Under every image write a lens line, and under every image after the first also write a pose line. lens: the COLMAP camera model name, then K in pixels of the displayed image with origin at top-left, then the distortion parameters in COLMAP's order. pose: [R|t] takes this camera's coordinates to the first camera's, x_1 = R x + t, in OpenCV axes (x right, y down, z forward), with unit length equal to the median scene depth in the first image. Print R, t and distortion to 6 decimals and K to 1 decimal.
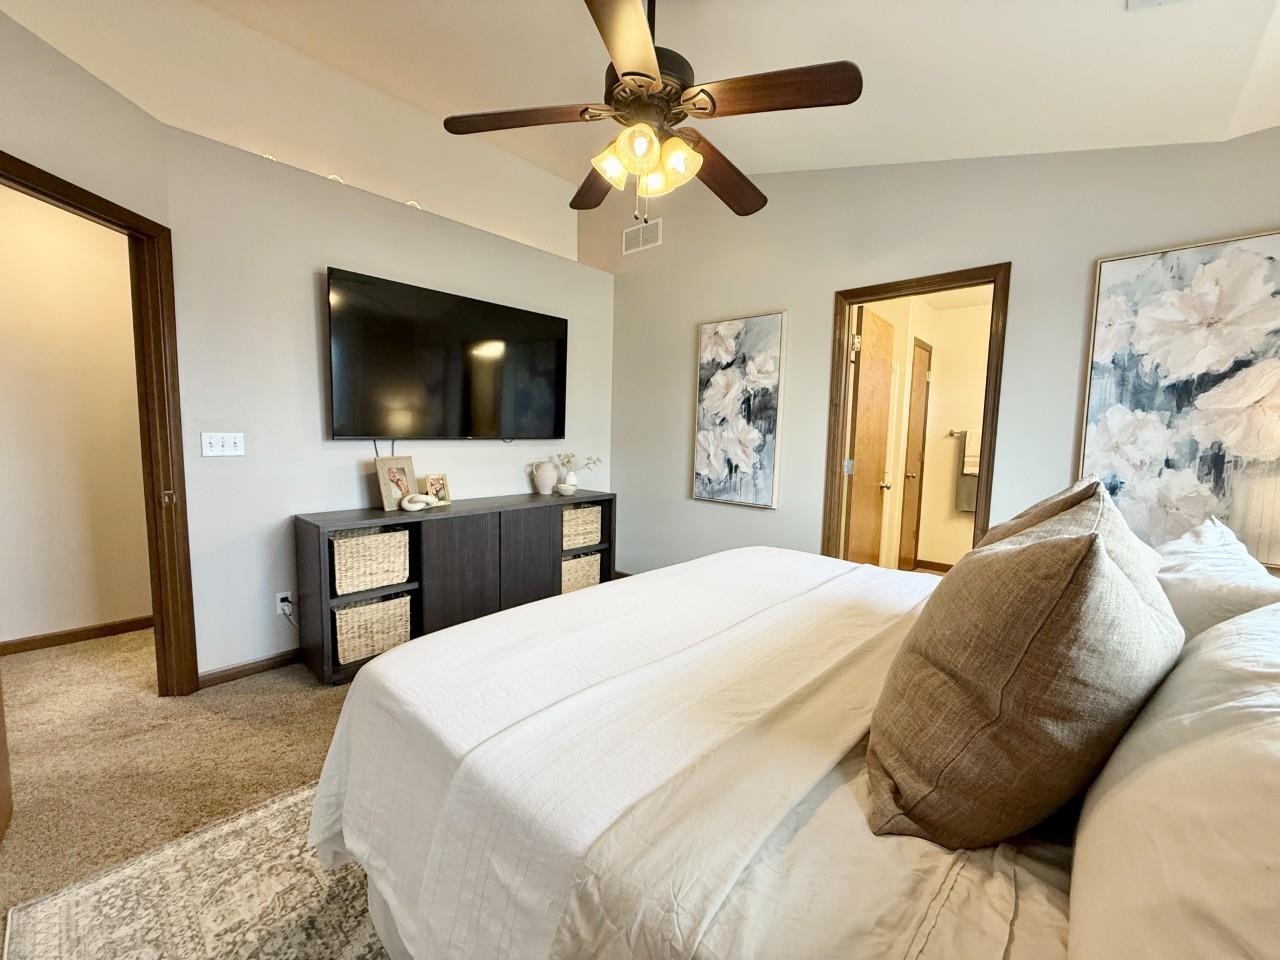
lens RADIAL K [[510.6, 0, 637.1], [0, 510.6, 478.4], [0, 0, 1]] dist [0.002051, -0.000094]
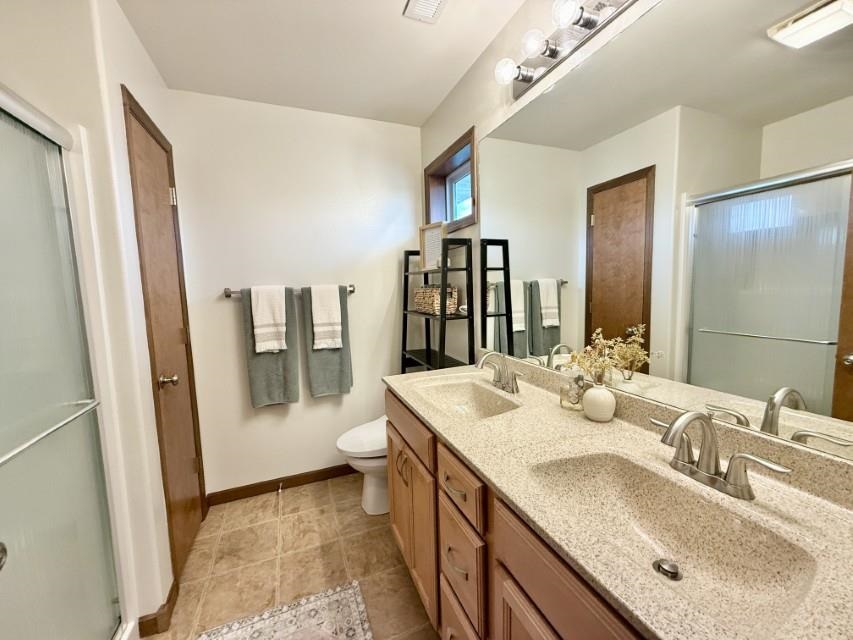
lens RADIAL K [[340.3, 0, 424.6], [0, 340.3, 318.9], [0, 0, 1]] dist [0.002051, -0.000094]
pose [[0.433319, -0.118262, 0.893448, 0.463563], [0.121748, 0.989947, 0.071987, -0.078393], [-0.892979, 0.077582, 0.443361, 0.815656]]
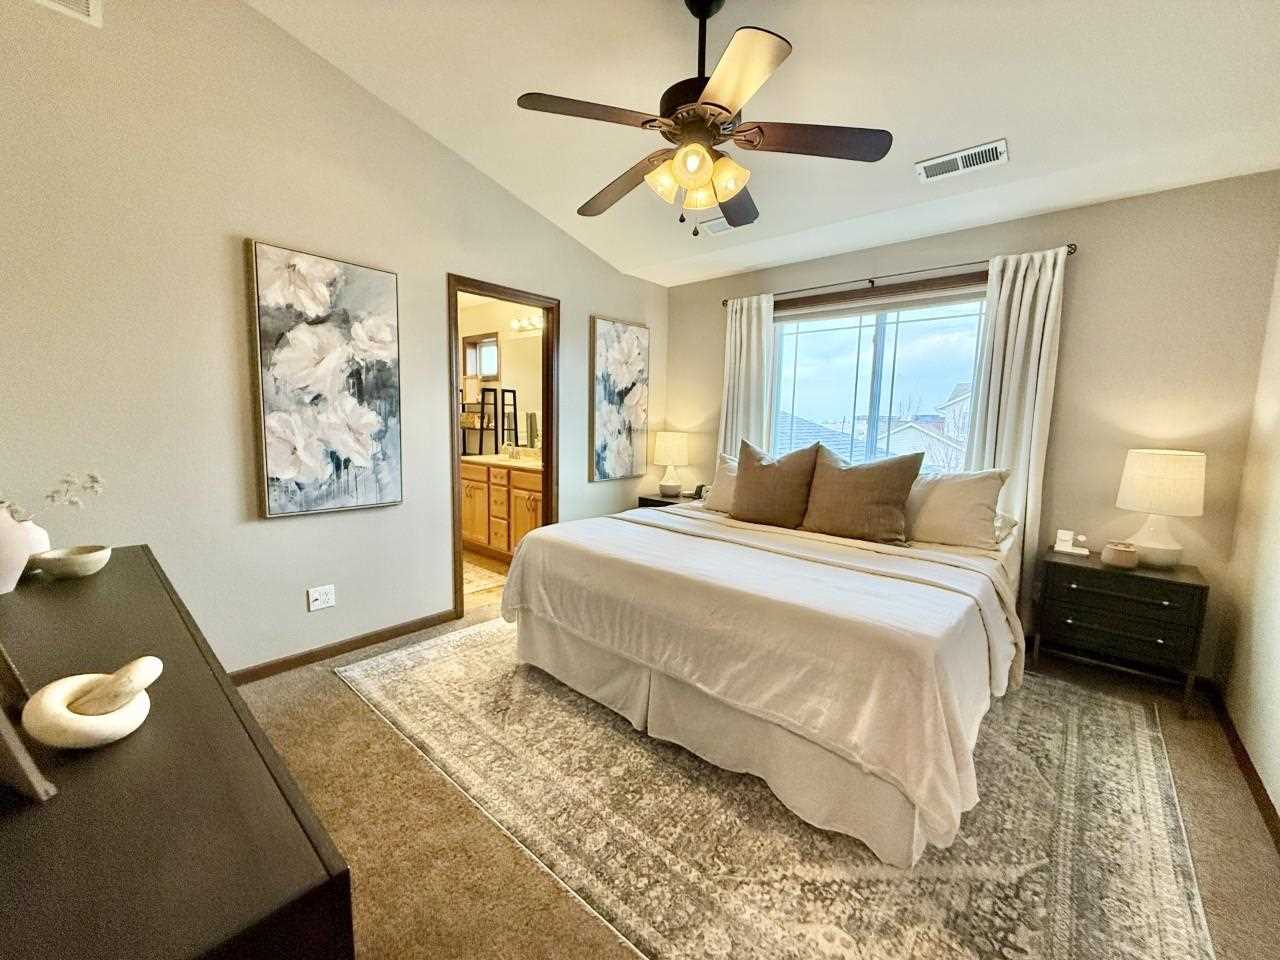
lens RADIAL K [[510.6, 0, 637.1], [0, 510.6, 478.4], [0, 0, 1]] dist [0.002051, -0.000094]
pose [[-0.020413, -0.139610, 0.989996, -0.574991], [0.066479, 0.987821, 0.140674, -0.076160], [-0.997579, 0.068685, -0.010883, 0.591971]]
